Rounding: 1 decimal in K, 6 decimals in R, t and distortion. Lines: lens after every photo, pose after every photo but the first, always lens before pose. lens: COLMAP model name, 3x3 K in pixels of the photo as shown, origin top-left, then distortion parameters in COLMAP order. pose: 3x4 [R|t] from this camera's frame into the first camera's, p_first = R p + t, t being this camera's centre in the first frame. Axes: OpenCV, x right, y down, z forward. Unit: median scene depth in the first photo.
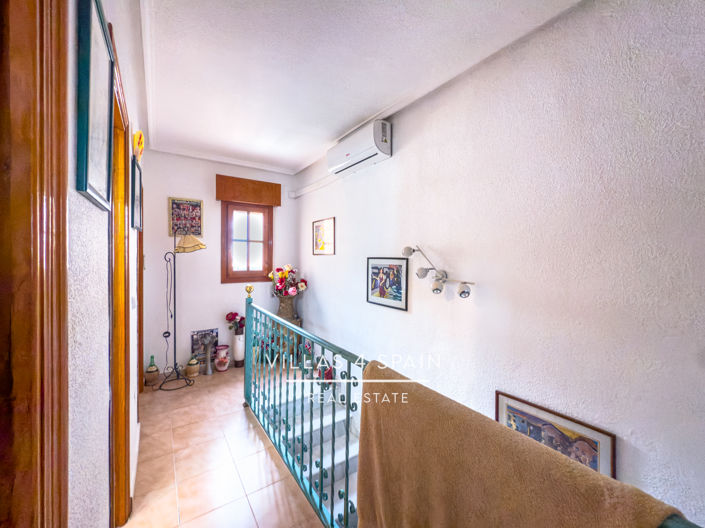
lens RADIAL K [[282.1, 0, 352.5], [0, 282.1, 264.0], [0, 0, 1]] dist [0.000108, -0.000009]
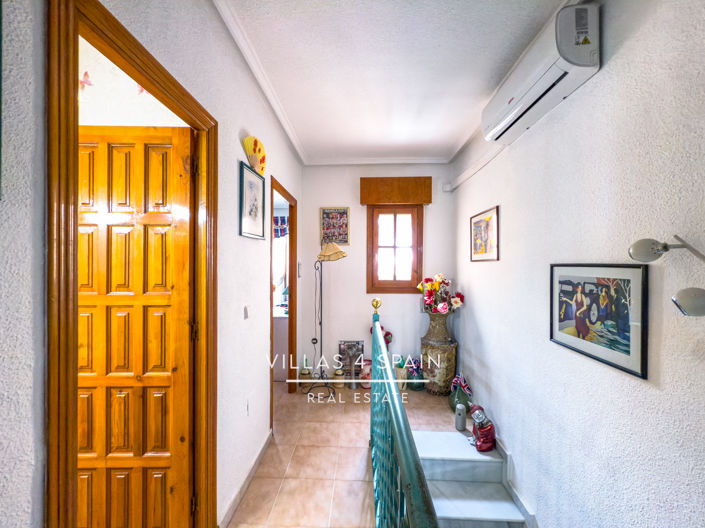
lens RADIAL K [[282.2, 0, 351.7], [0, 282.2, 266.7], [0, 0, 1]] dist [-0.000275, -0.000078]
pose [[0.804917, -0.002942, -0.593380, 0.058926], [-0.008004, 0.999843, -0.015814, -0.004868], [0.593334, 0.017478, 0.804767, 0.250312]]
